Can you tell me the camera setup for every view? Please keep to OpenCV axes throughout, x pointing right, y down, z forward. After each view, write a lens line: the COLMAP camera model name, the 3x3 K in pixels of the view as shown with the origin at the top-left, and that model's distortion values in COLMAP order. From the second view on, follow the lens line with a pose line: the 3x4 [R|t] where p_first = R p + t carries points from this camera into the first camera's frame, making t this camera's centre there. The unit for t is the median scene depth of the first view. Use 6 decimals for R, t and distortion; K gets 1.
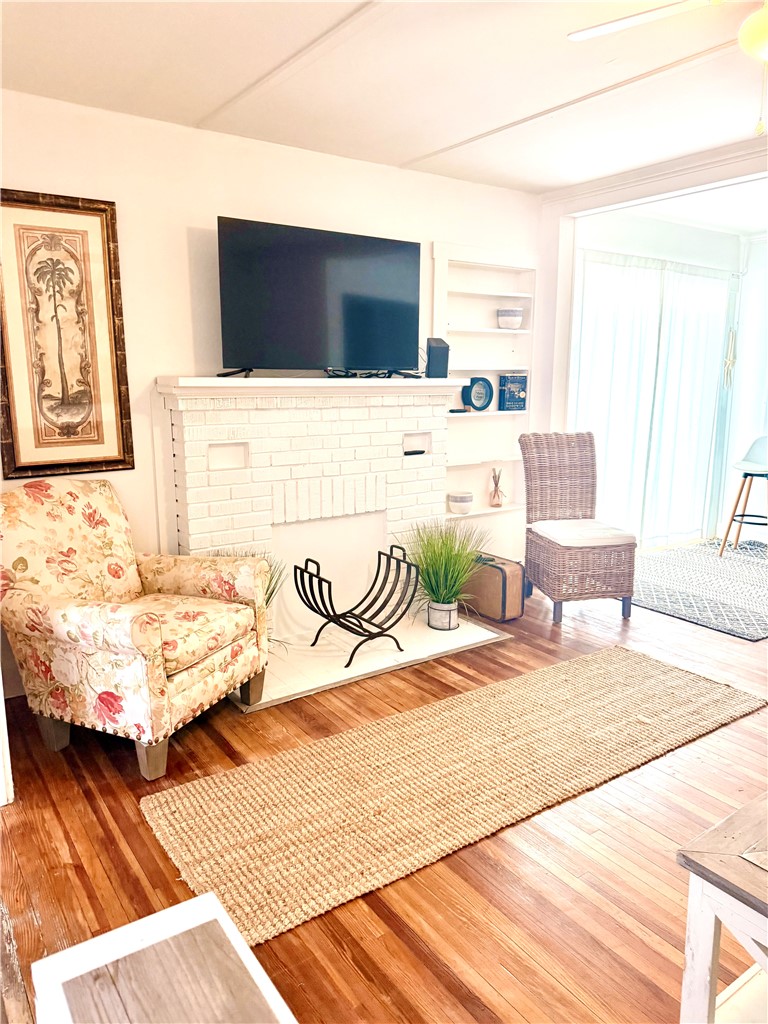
lens RADIAL K [[737.8, 0, 412.3], [0, 737.8, 511.5], [0, 0, 1]] dist [0.004297, -0.002105]
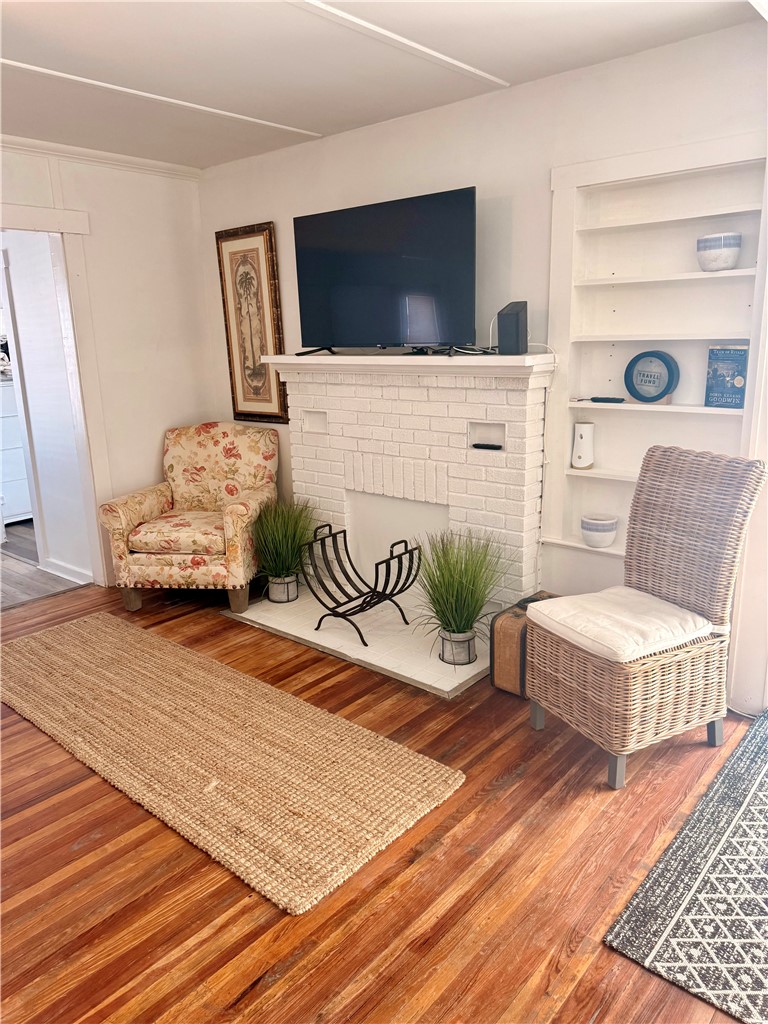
lens RADIAL K [[723.1, 0, 378.4], [0, 723.1, 519.2], [0, 0, 1]] dist [0.069234, -0.087434]
pose [[0.216096, 0.226124, -0.949826, 0.951863], [-0.161031, 0.967744, 0.193753, -0.173256], [0.963001, 0.111082, 0.245539, 0.866749]]
